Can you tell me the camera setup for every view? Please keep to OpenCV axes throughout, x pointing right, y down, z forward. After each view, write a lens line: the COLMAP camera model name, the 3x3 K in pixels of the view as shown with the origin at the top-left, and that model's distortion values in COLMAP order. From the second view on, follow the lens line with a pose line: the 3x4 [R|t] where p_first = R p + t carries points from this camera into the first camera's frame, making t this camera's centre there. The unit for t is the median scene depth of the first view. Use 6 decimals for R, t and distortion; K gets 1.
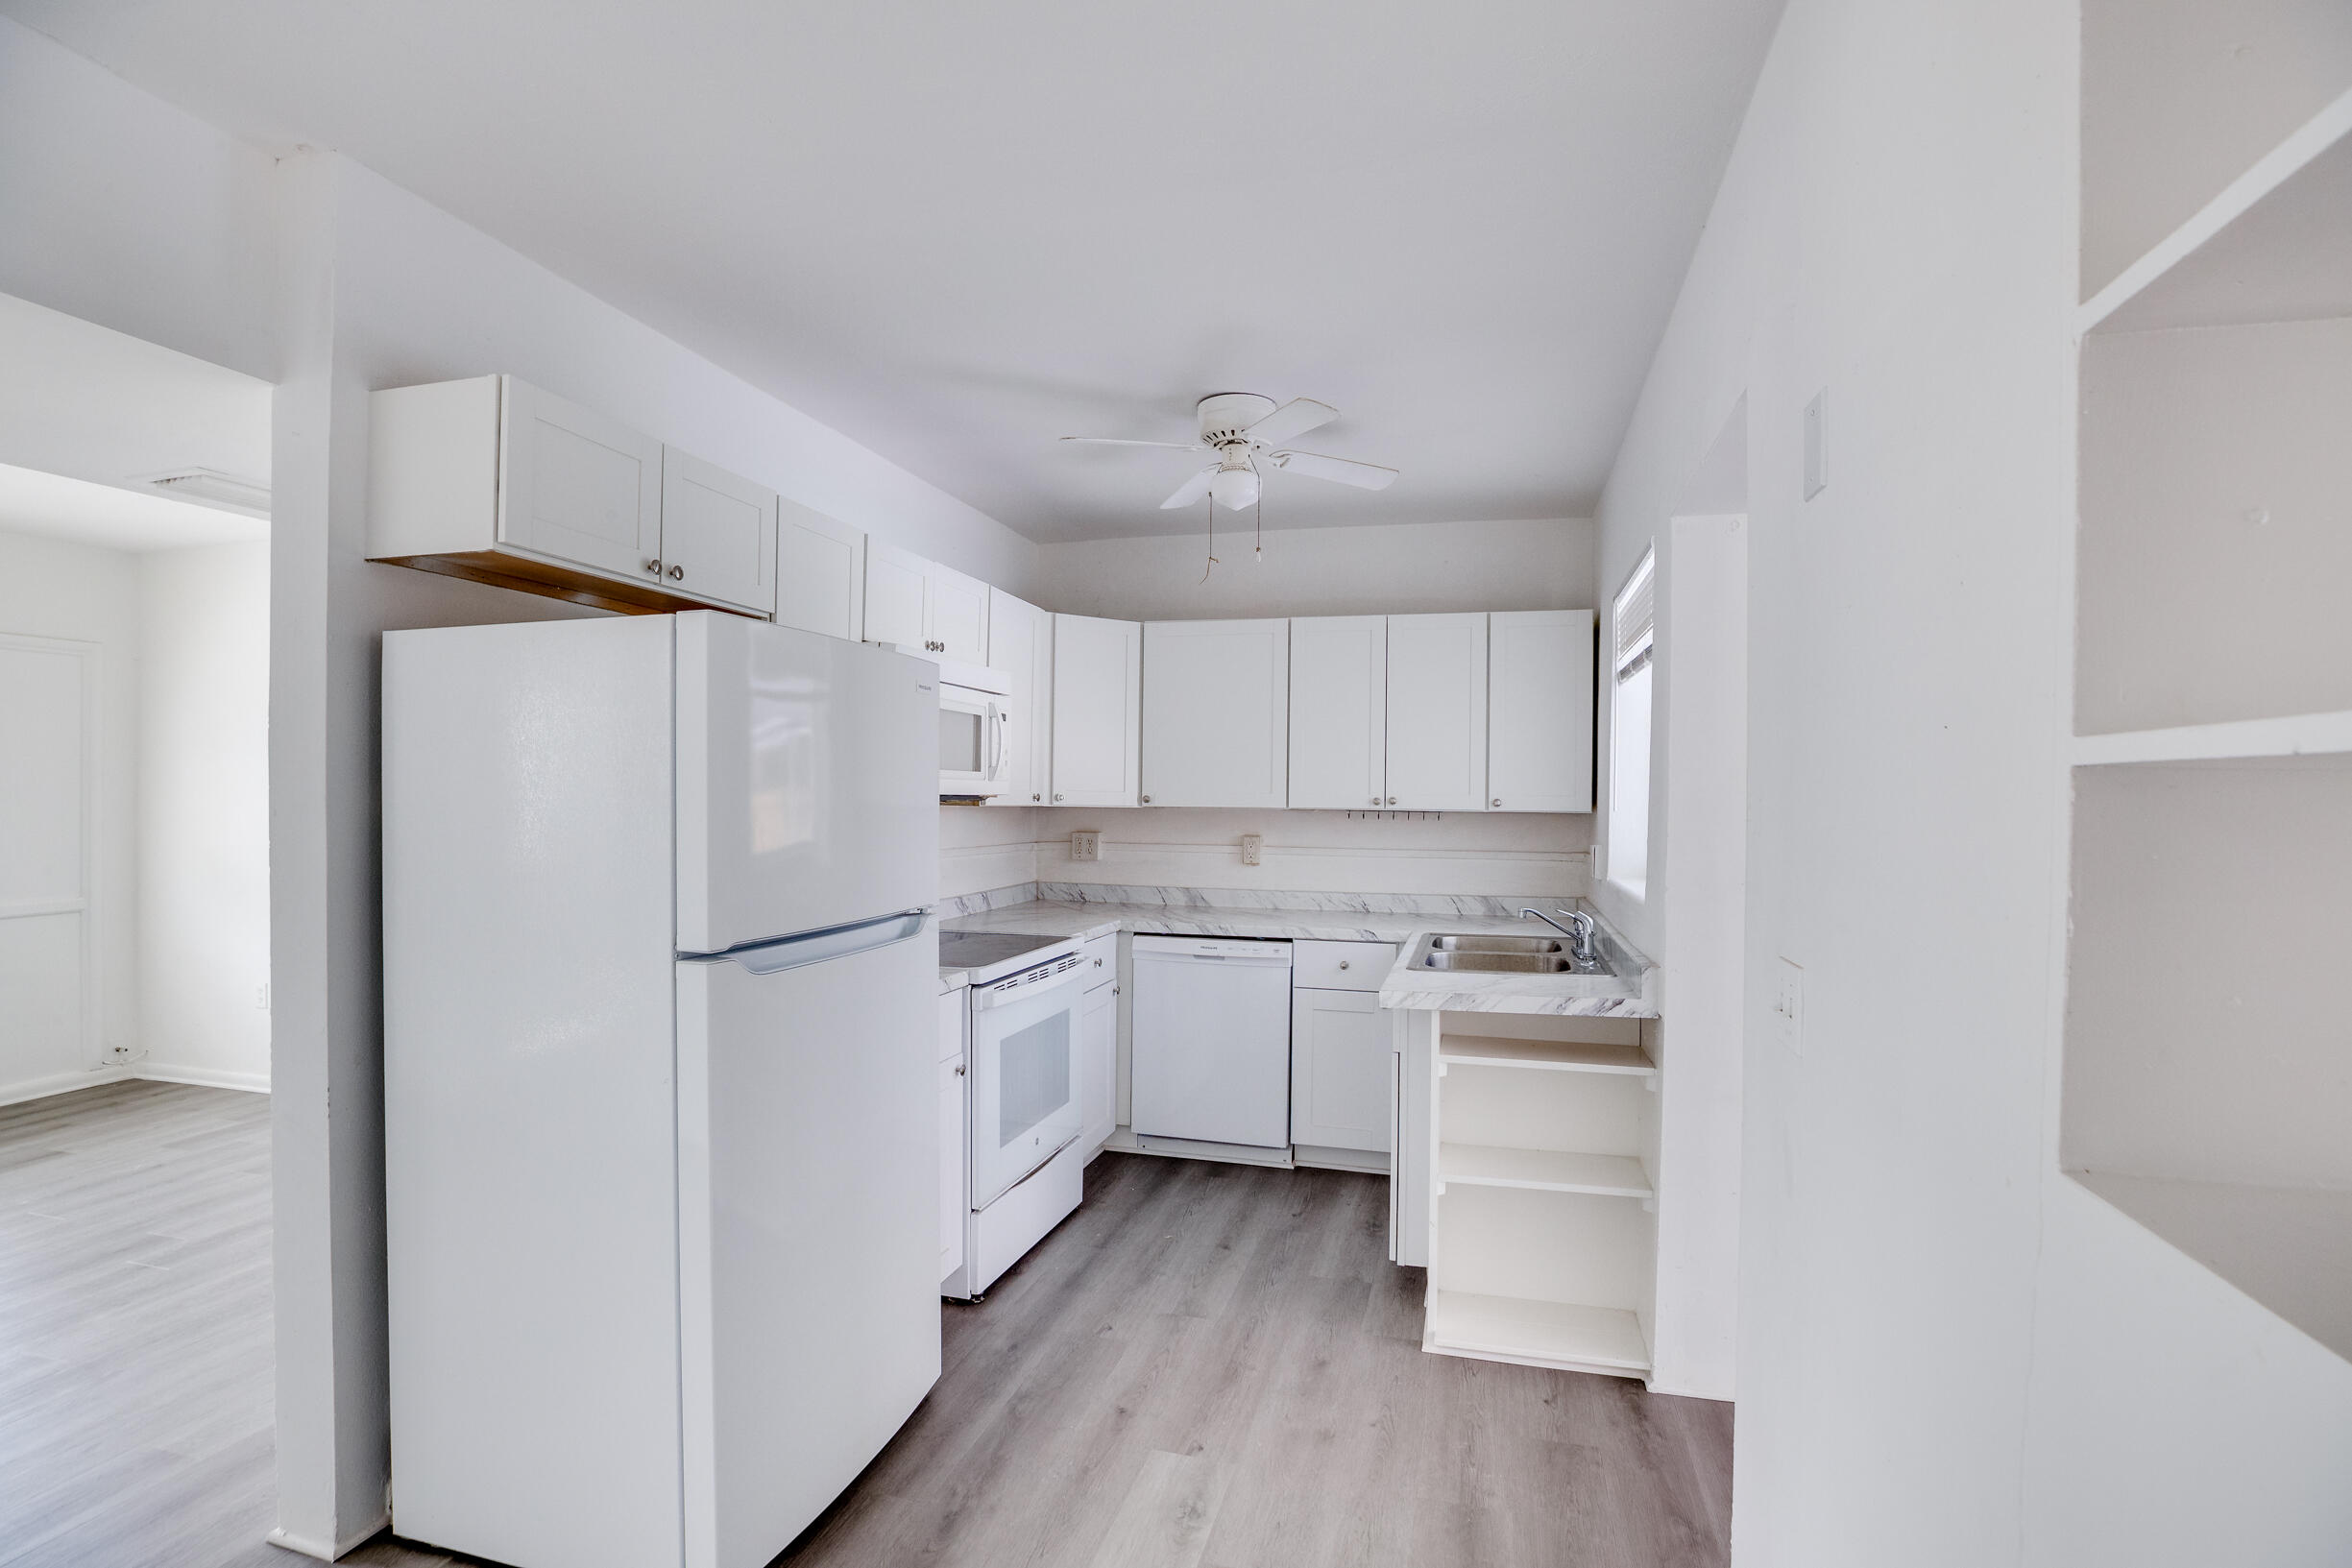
lens RADIAL K [[1098.1, 0, 1184.7], [0, 1098.1, 790.7], [0, 0, 1]] dist [-0.029213, 0.004366]
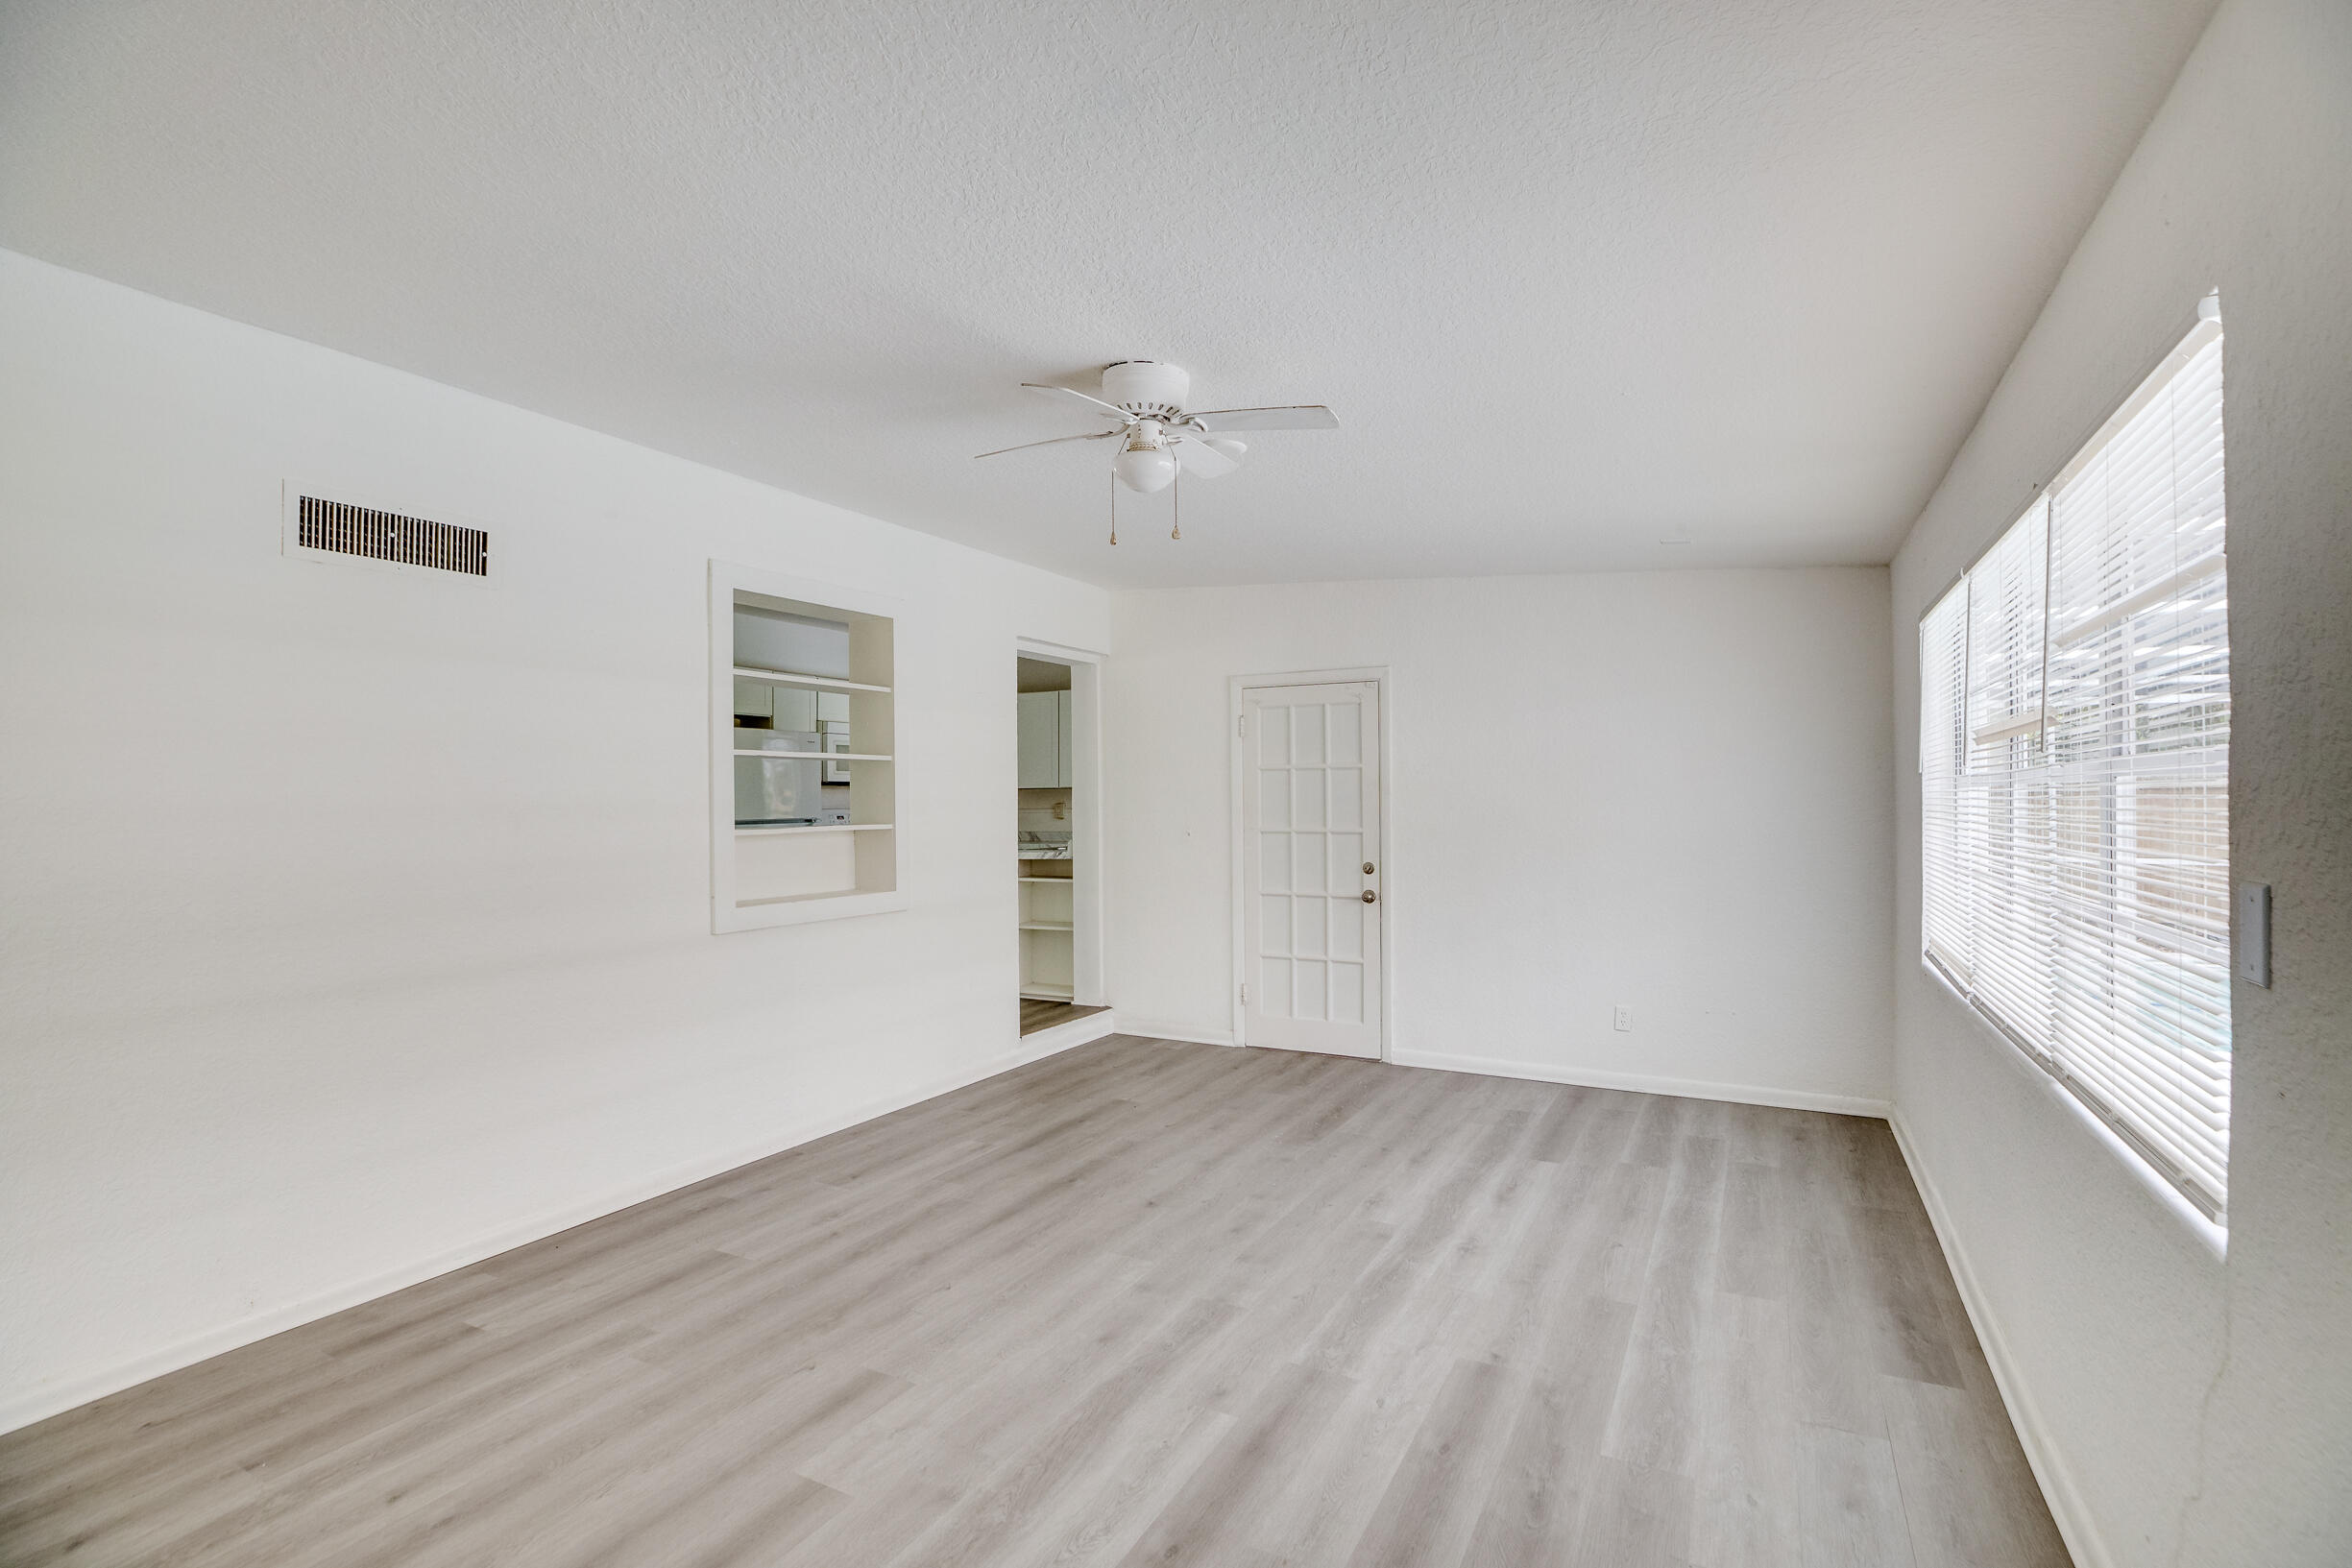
lens RADIAL K [[1098.1, 0, 1178.7], [0, 1098.1, 790.6], [0, 0, 1]] dist [-0.029213, 0.004366]
pose [[0.975884, -0.003075, -0.218268, 0.836679], [0.000645, 0.999937, -0.011201, 0.049975], [0.218289, 0.010790, 0.975825, -1.000683]]
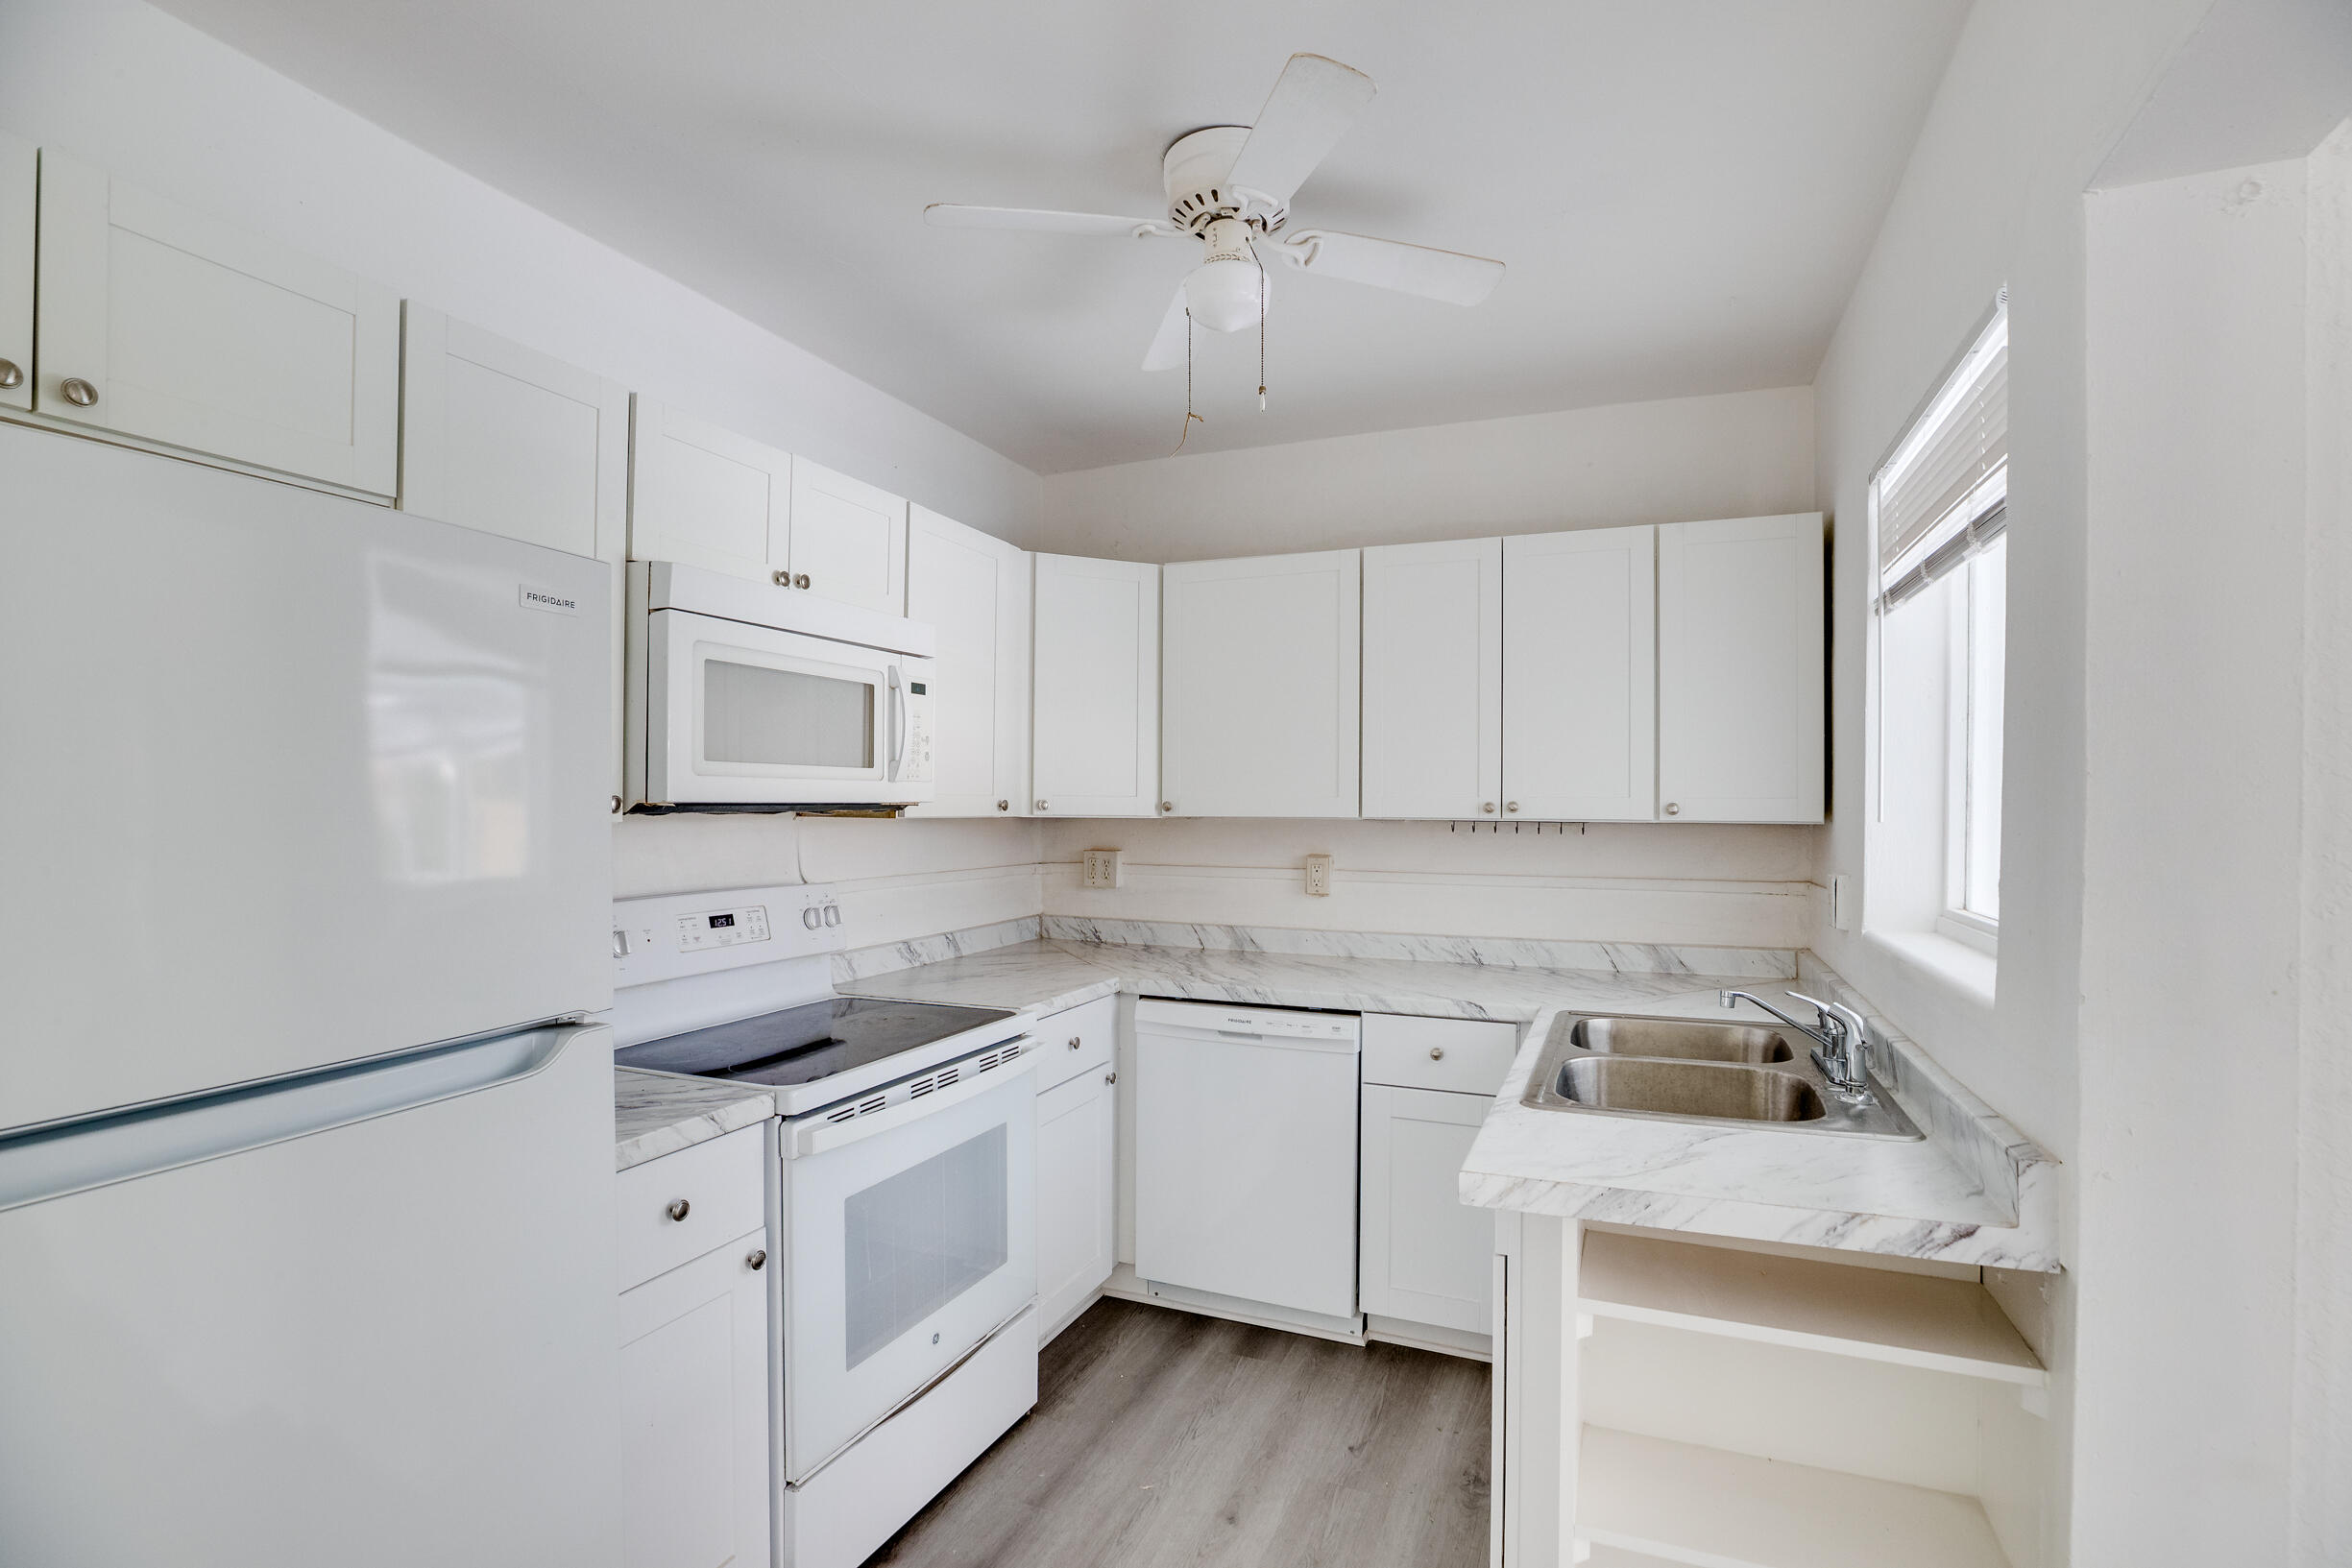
lens RADIAL K [[1098.1, 0, 1184.8], [0, 1098.1, 794.6], [0, 0, 1]] dist [-0.029213, 0.004366]
pose [[0.991855, -0.007406, -0.127159, 0.082161], [0.007221, 0.999972, -0.001913, 0.001501], [0.127169, 0.000980, 0.991881, 0.331241]]
